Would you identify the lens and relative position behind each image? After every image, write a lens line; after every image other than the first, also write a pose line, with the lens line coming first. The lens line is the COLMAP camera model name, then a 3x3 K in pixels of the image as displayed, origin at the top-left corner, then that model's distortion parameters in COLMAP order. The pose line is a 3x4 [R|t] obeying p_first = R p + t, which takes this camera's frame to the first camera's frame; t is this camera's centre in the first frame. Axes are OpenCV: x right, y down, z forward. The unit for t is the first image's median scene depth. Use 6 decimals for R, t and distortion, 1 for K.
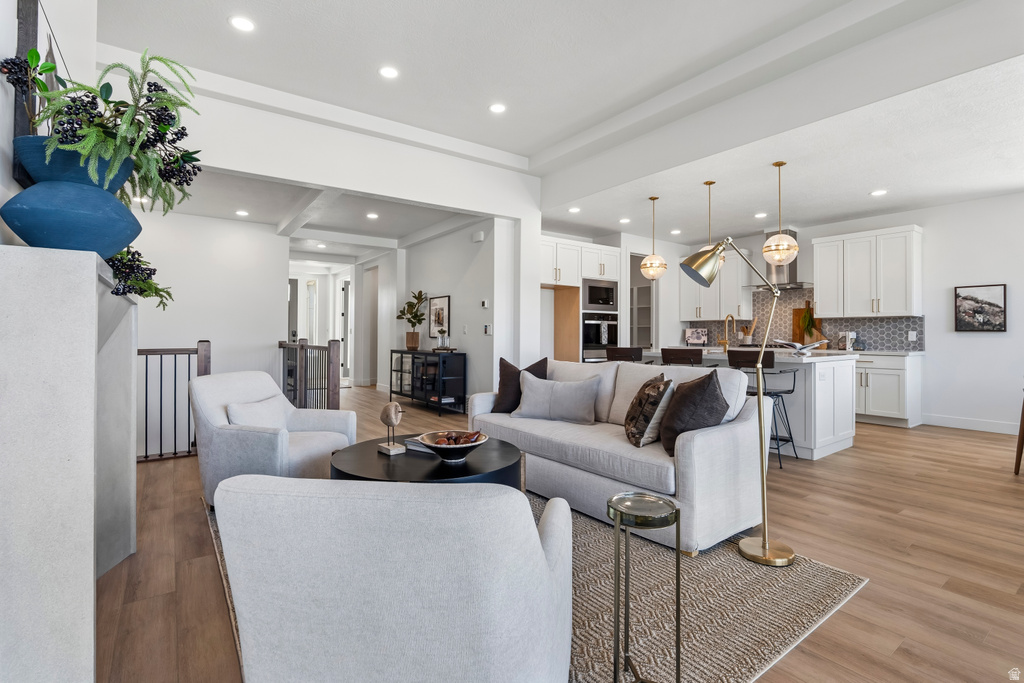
lens RADIAL K [[474.9, 0, 512.6], [0, 474.9, 329.3], [0, 0, 1]] dist [-0.016544, 0.003277]
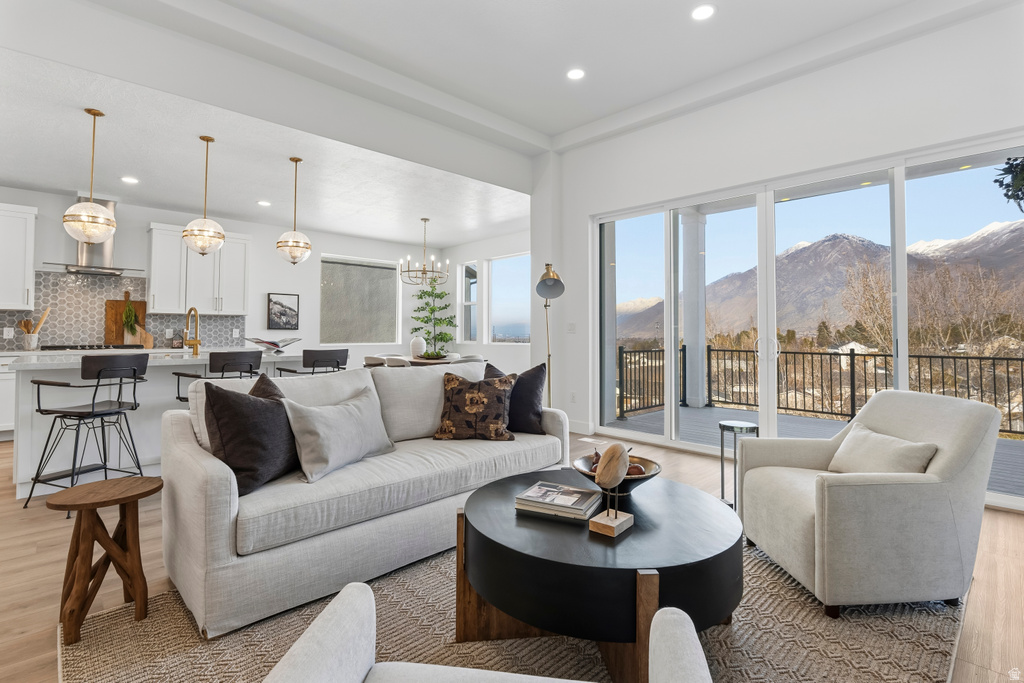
lens RADIAL K [[474.9, 0, 512.1], [0, 474.9, 318.4], [0, 0, 1]] dist [-0.016544, 0.003277]
pose [[-0.124540, 0.025561, 0.991885, -0.329482], [-0.013334, 0.999535, -0.027433, 0.001353], [-0.992125, -0.016642, -0.124141, 0.470832]]
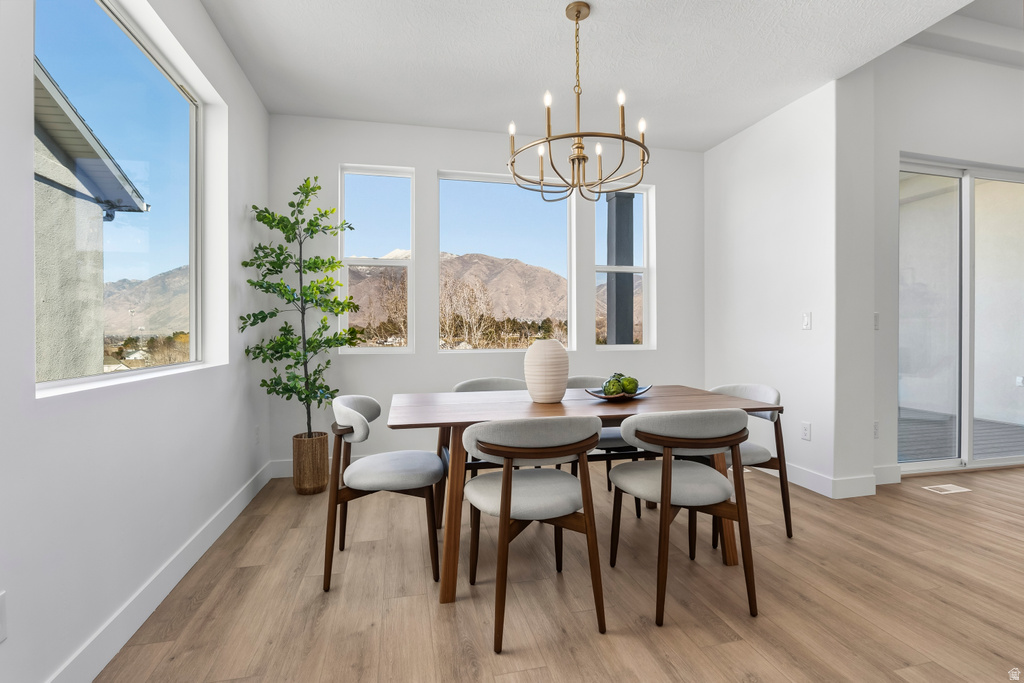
lens RADIAL K [[474.9, 0, 517.8], [0, 474.9, 333.0], [0, 0, 1]] dist [-0.016544, 0.003277]
pose [[-0.922743, -0.003891, 0.385397, 0.671086], [-0.004973, 0.999986, -0.001811, 0.013884], [-0.385384, -0.003588, -0.922749, 0.903100]]
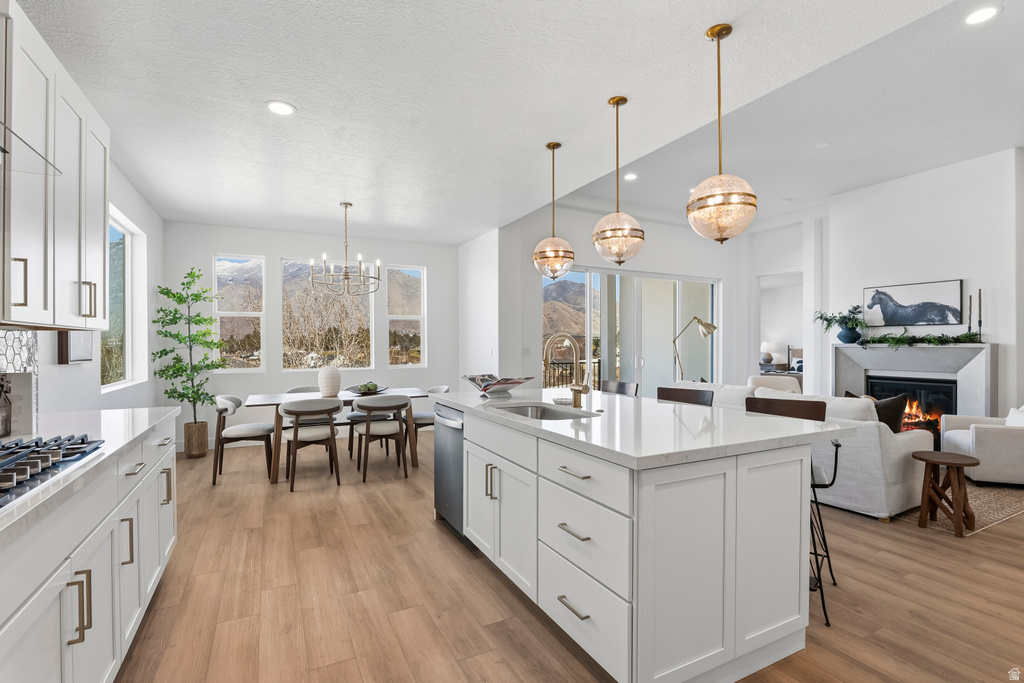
lens RADIAL K [[474.9, 0, 510.1], [0, 474.9, 347.1], [0, 0, 1]] dist [-0.016544, 0.003277]
pose [[-0.986099, -0.002680, 0.166139, 0.363922], [-0.002579, 0.999996, 0.000829, -0.014922], [-0.166141, 0.000389, -0.986102, 1.275836]]
